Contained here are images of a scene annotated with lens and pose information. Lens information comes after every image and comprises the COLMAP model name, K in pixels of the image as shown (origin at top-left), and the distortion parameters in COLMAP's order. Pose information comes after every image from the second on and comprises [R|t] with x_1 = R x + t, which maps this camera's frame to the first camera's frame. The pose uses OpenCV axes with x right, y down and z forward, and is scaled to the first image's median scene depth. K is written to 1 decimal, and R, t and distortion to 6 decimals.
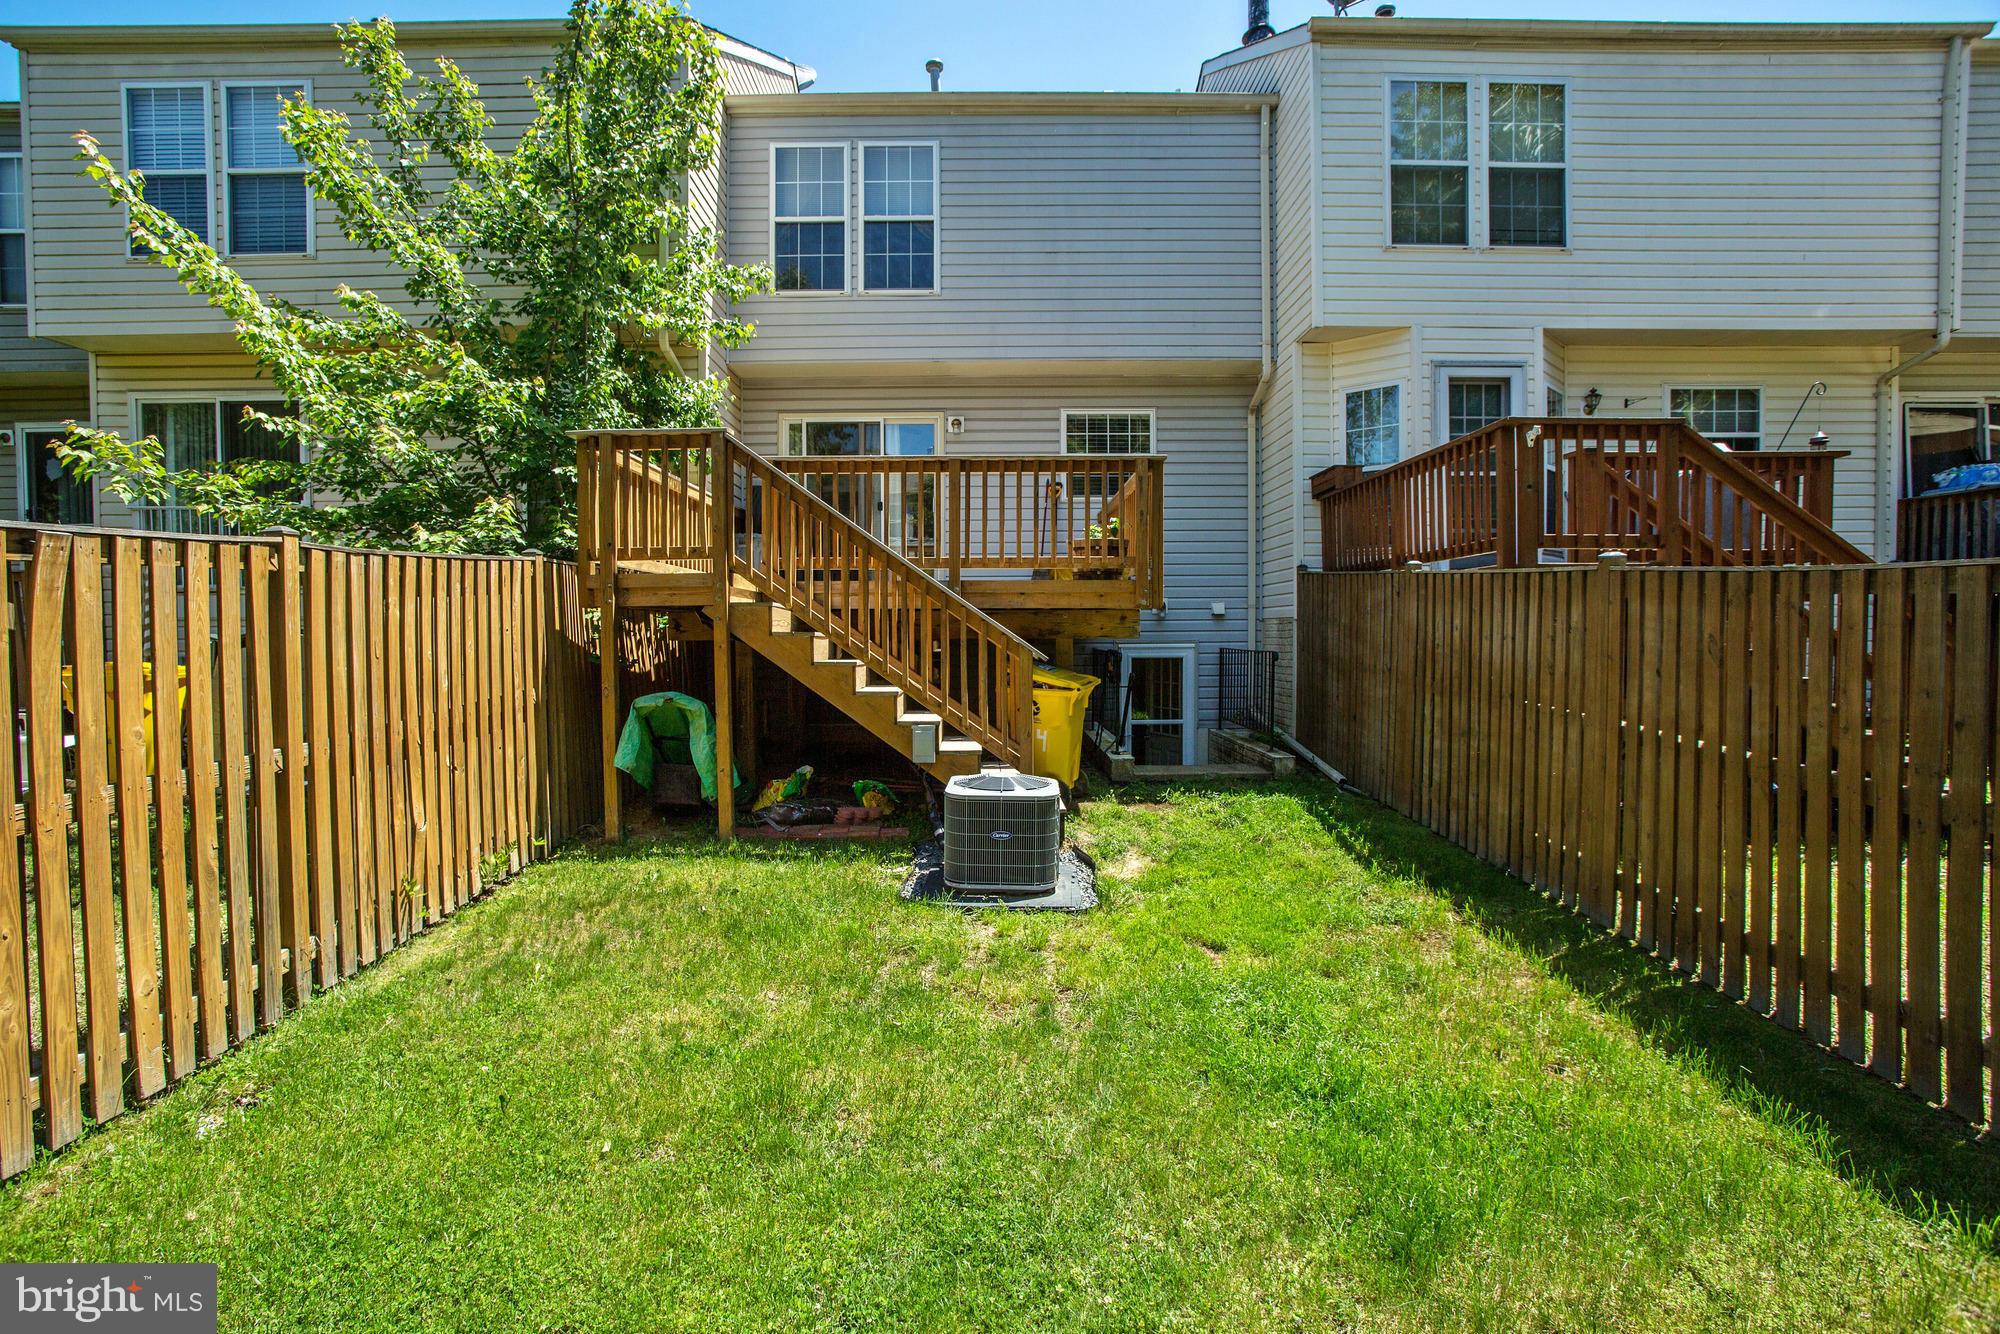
lens RADIAL K [[993.5, 0, 1001.4], [0, 993.5, 668.0], [0, 0, 1]] dist [-0.049956, 0.013383]
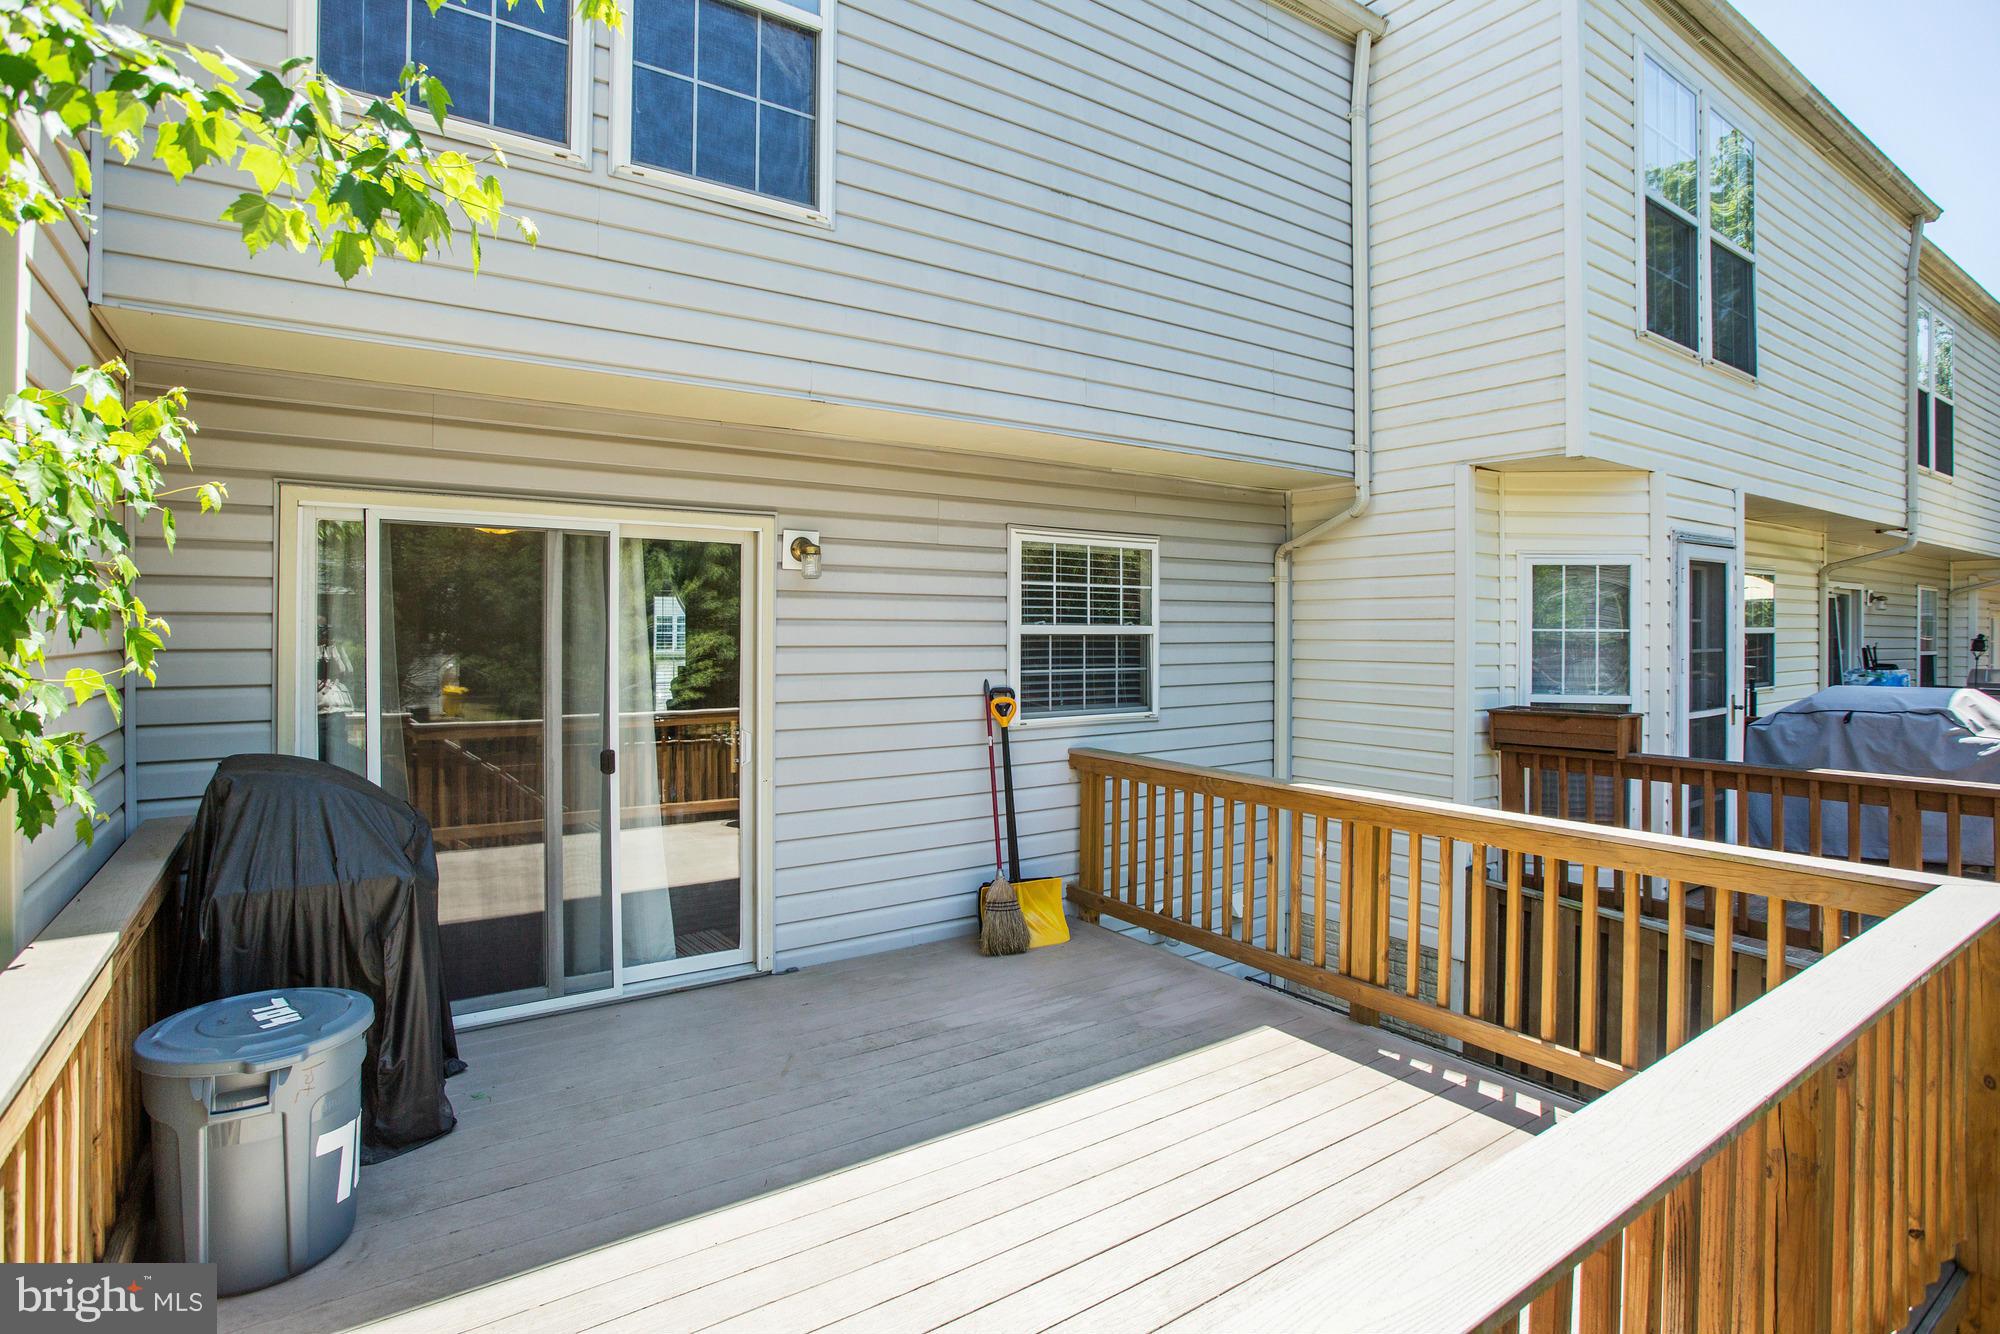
lens RADIAL K [[993.5, 0, 997.2], [0, 993.5, 650.9], [0, 0, 1]] dist [-0.049956, 0.013383]
pose [[0.823589, -0.006222, 0.567153, -0.224819], [0.015222, 0.999822, -0.011137, -0.210763], [-0.566983, 0.017805, 0.823537, 0.654841]]
